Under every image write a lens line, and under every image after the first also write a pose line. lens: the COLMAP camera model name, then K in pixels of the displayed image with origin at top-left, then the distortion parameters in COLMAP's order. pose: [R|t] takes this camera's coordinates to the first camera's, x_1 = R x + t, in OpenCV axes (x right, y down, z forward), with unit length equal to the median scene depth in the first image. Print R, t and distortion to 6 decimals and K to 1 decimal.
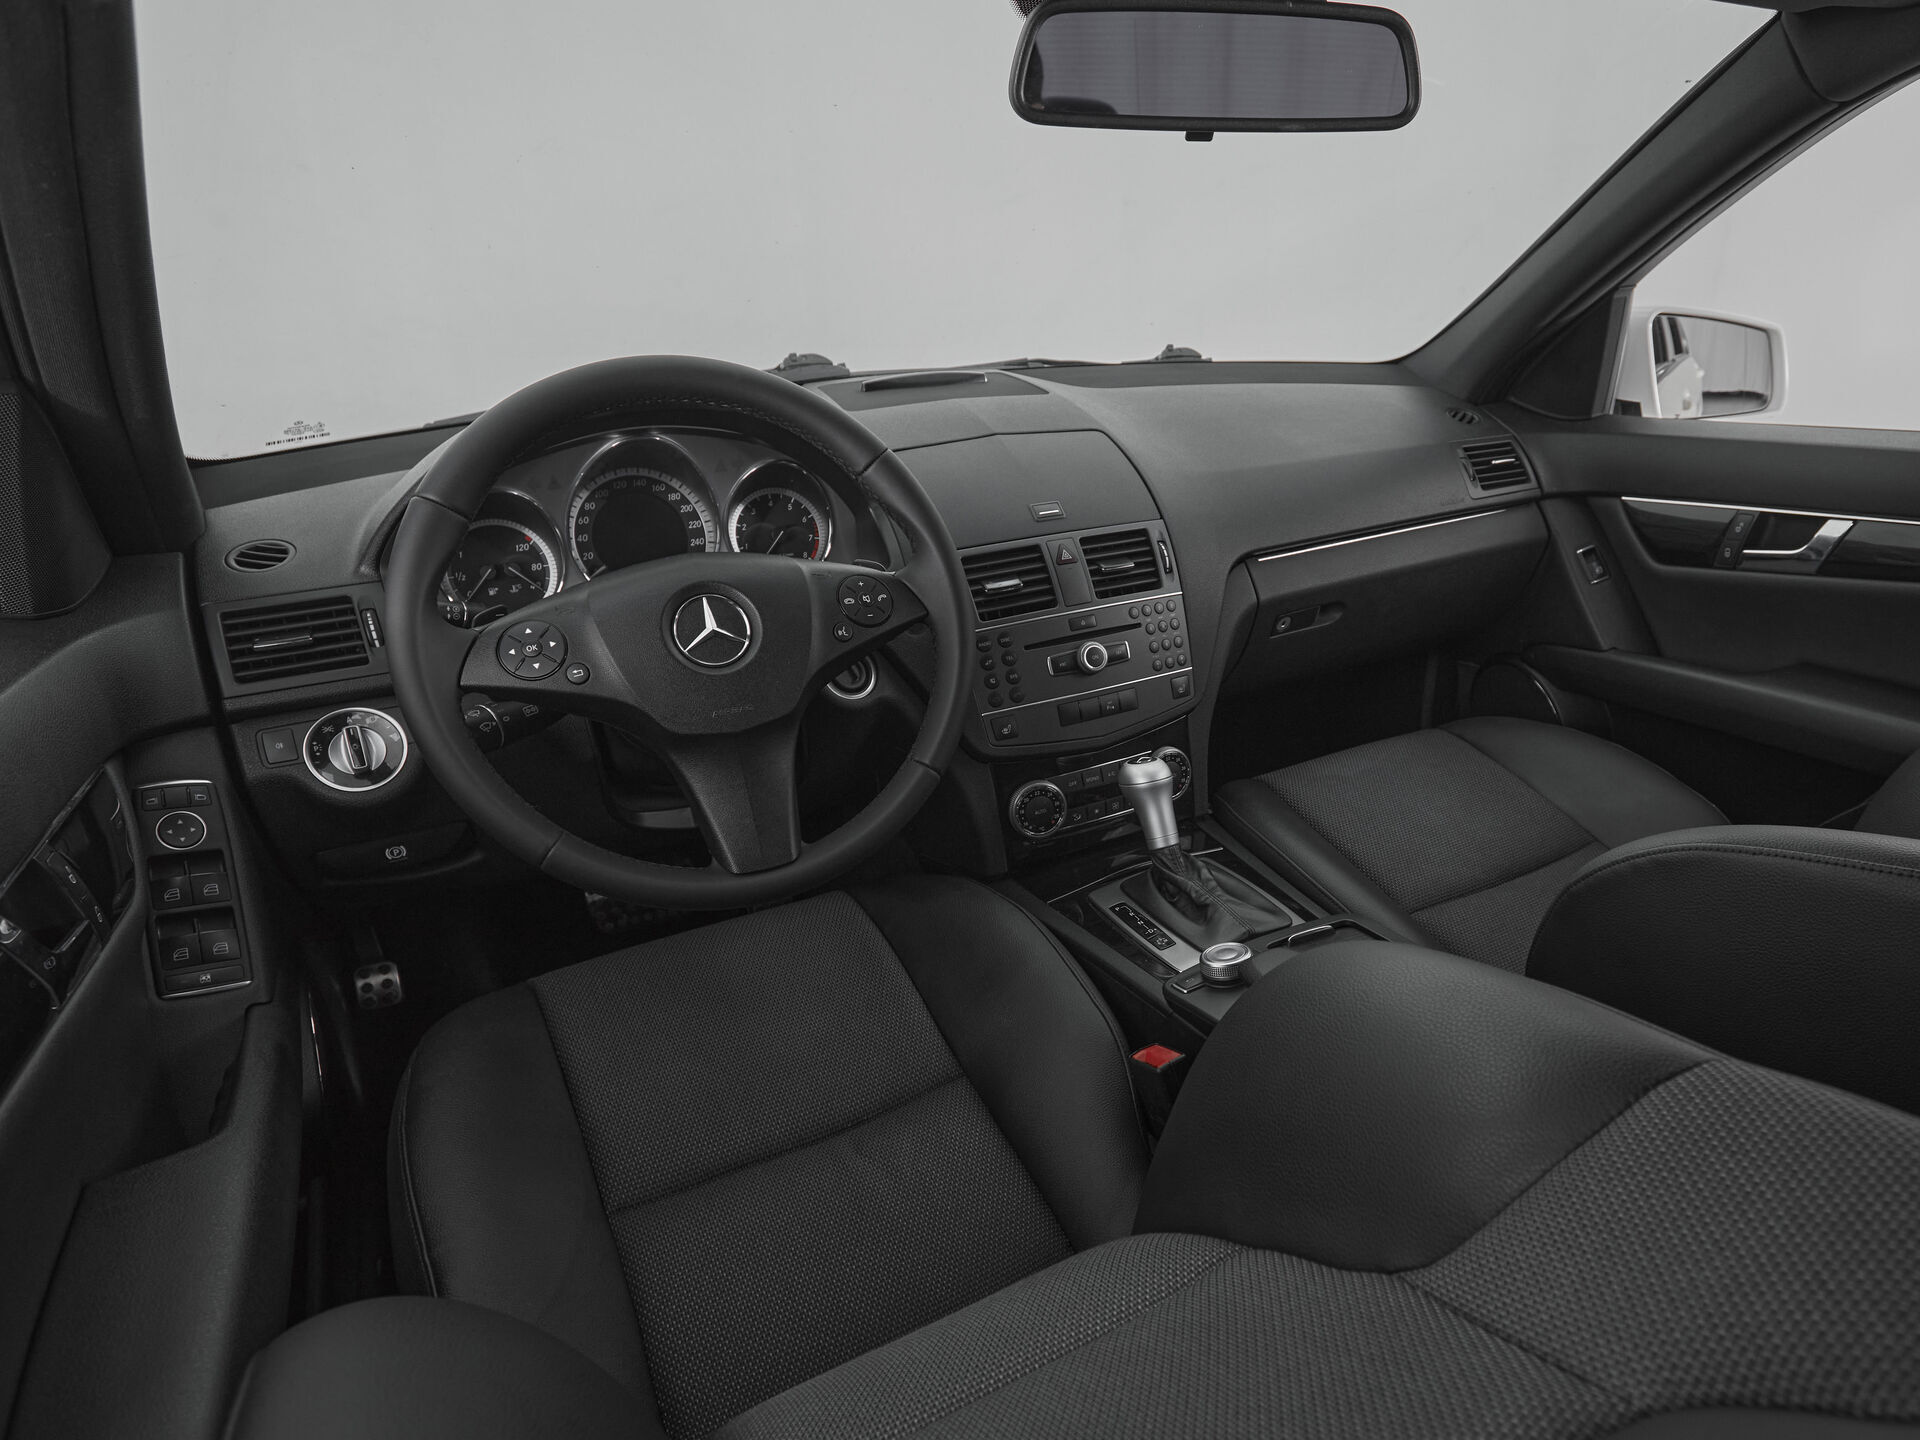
lens RADIAL K [[1160.5, 0, 1129.6], [0, 1160.5, 800.3], [0, 0, 1]] dist [-0.001090, -0.000705]
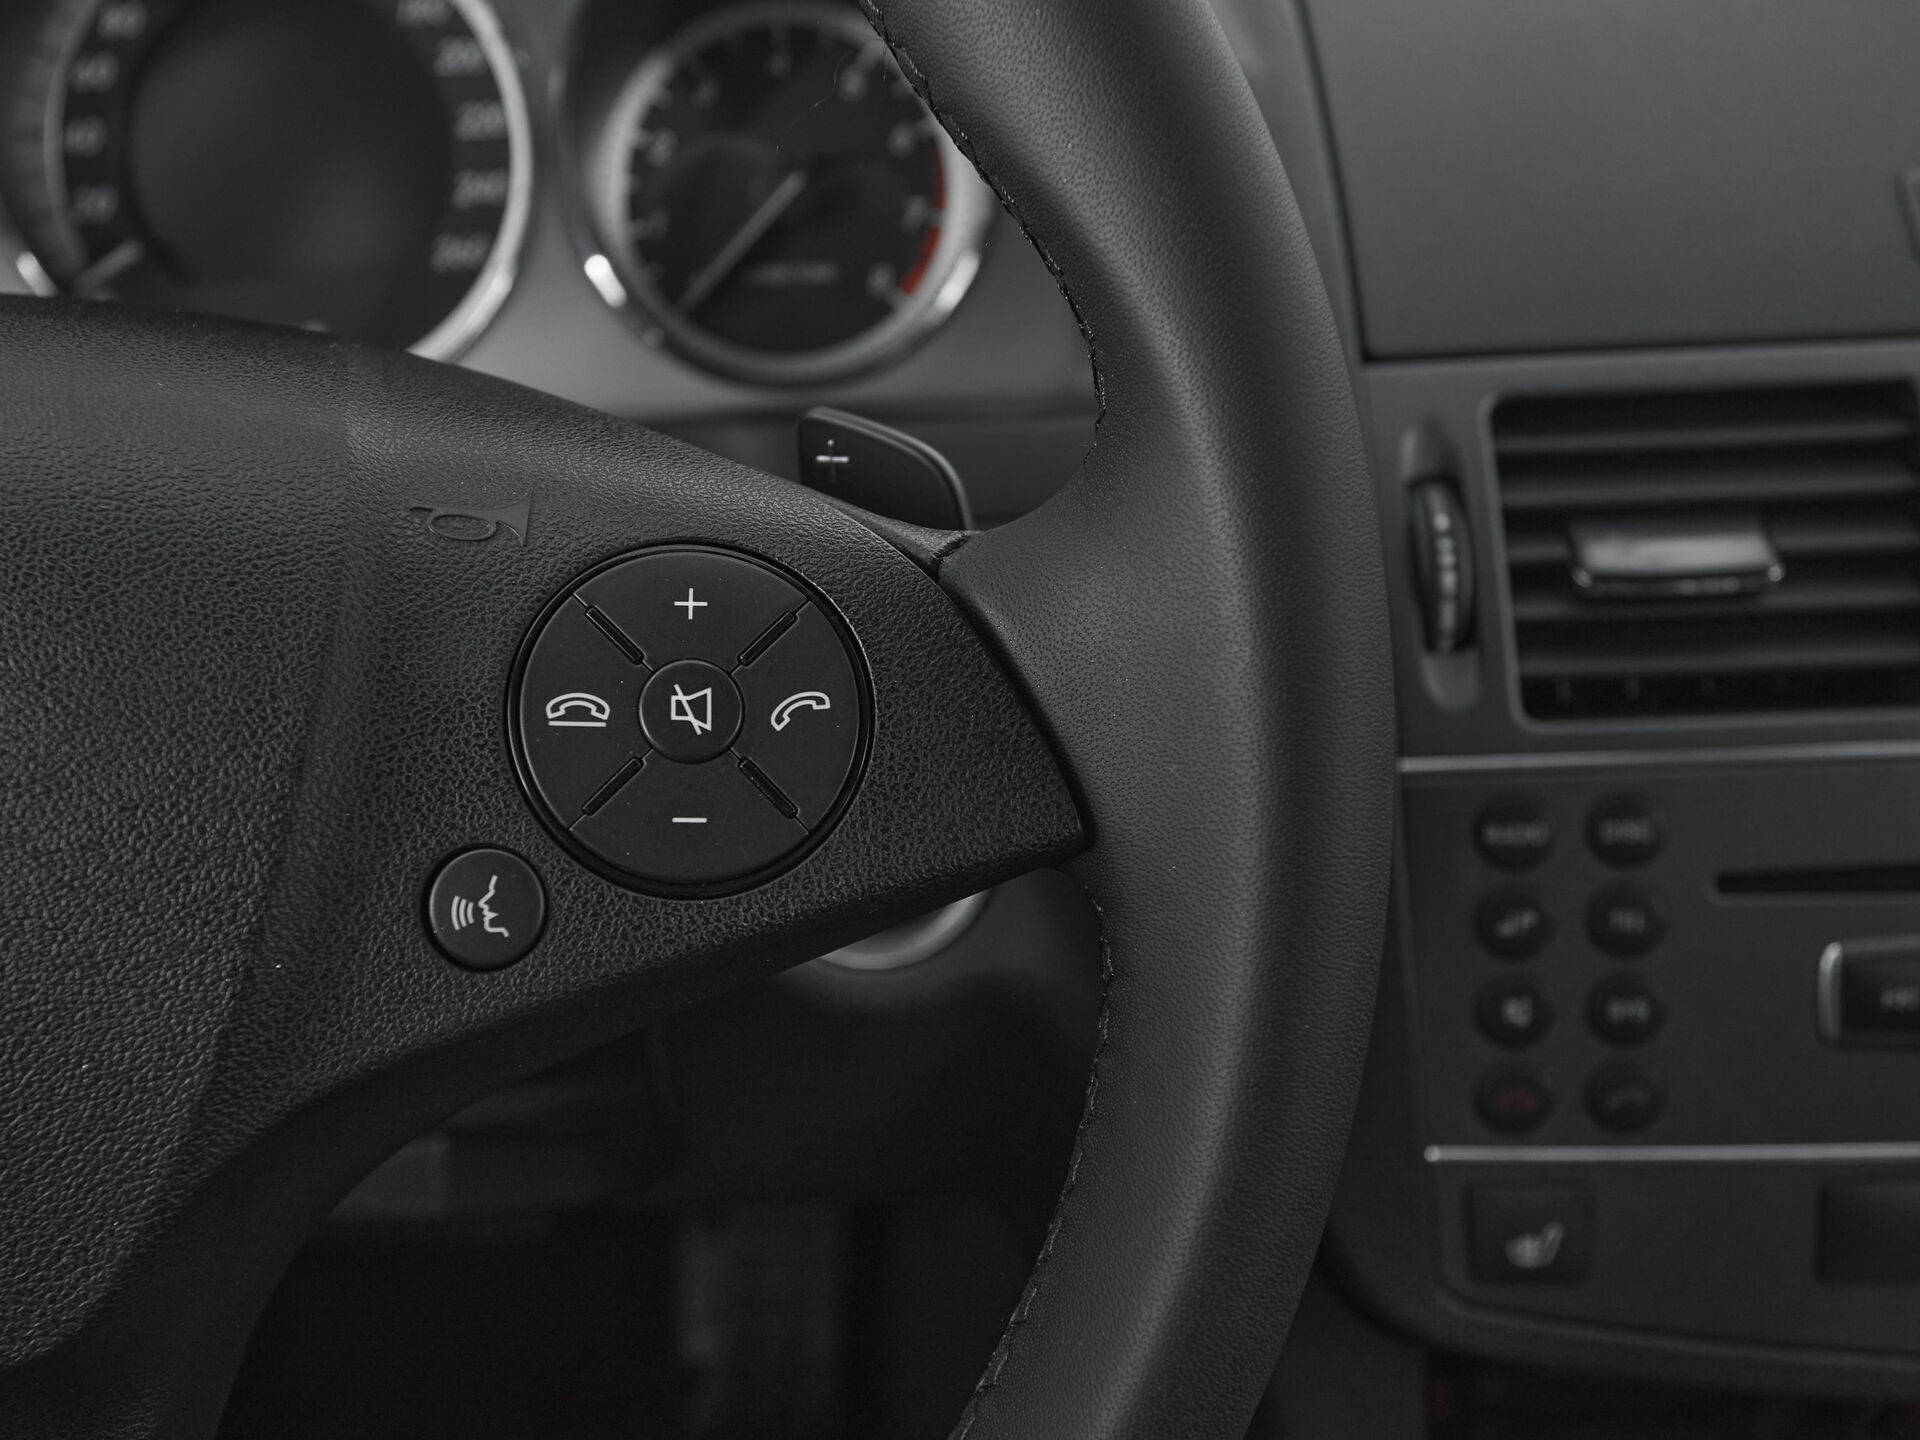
lens RADIAL K [[2194.8, 0, 799.1], [0, 2194.8, 727.2], [0, 0, 1]] dist [-0.026215, 0.000000]
pose [[0.867195, 0.213676, -0.449794, -0.063070], [-0.196832, 0.976786, 0.084537, -0.155741], [0.457416, 0.015224, 0.889122, 0.581466]]
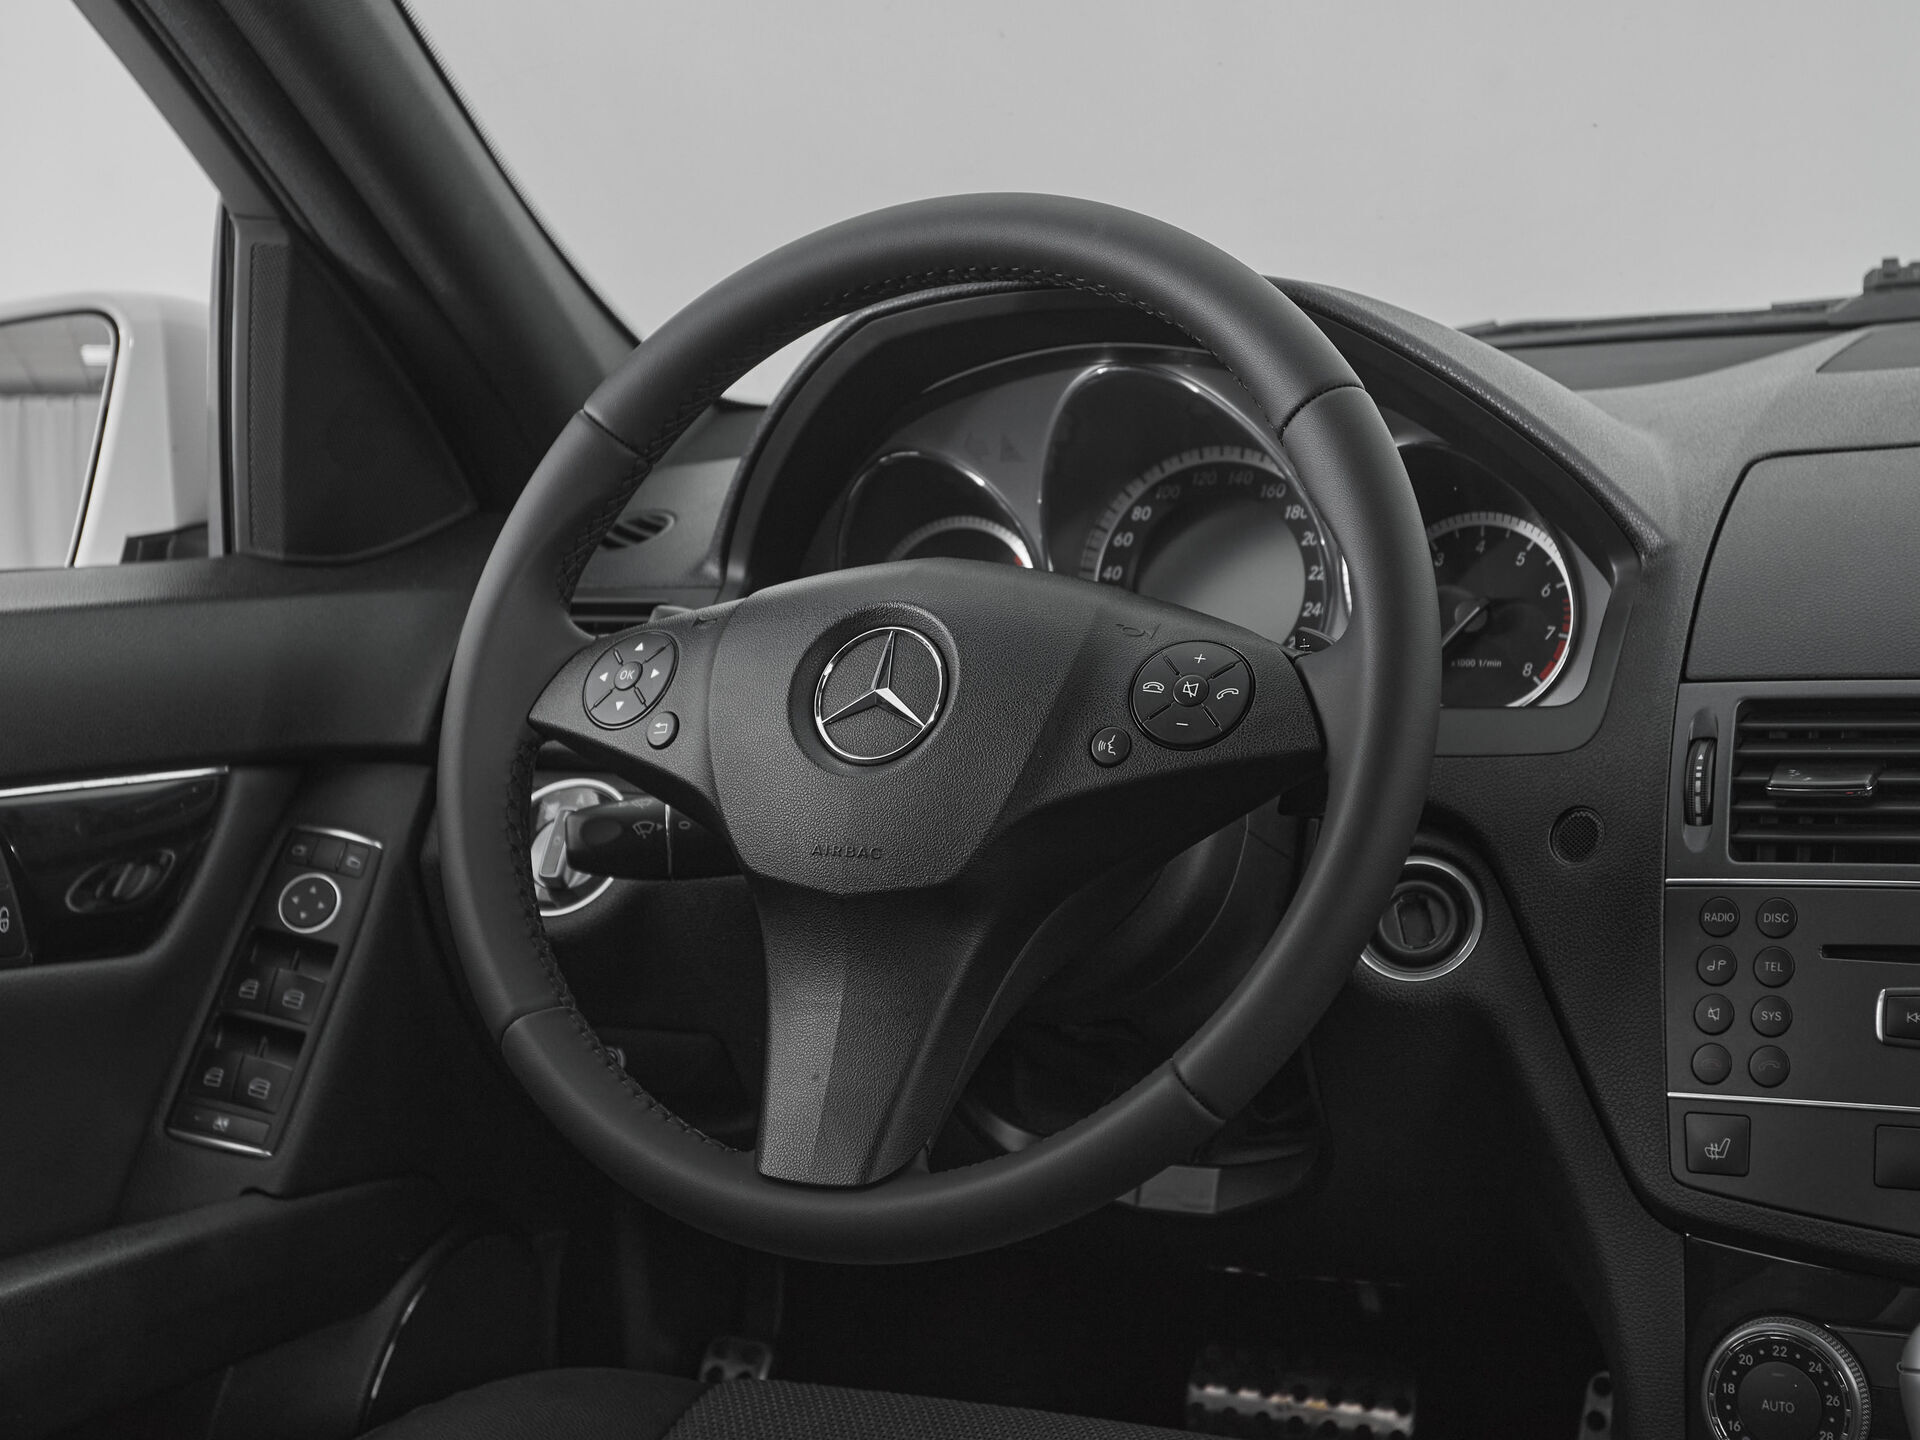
lens RADIAL K [[3209.1, 0, 915.5], [0, 3209.1, 685.3], [0, 0, 1]] dist [0.045608, 0.000000]
pose [[0.547498, 0.097618, -0.831094, 0.588738], [-0.329616, 0.938036, -0.106962, -0.004856], [0.769154, 0.332504, 0.545750, 0.184037]]
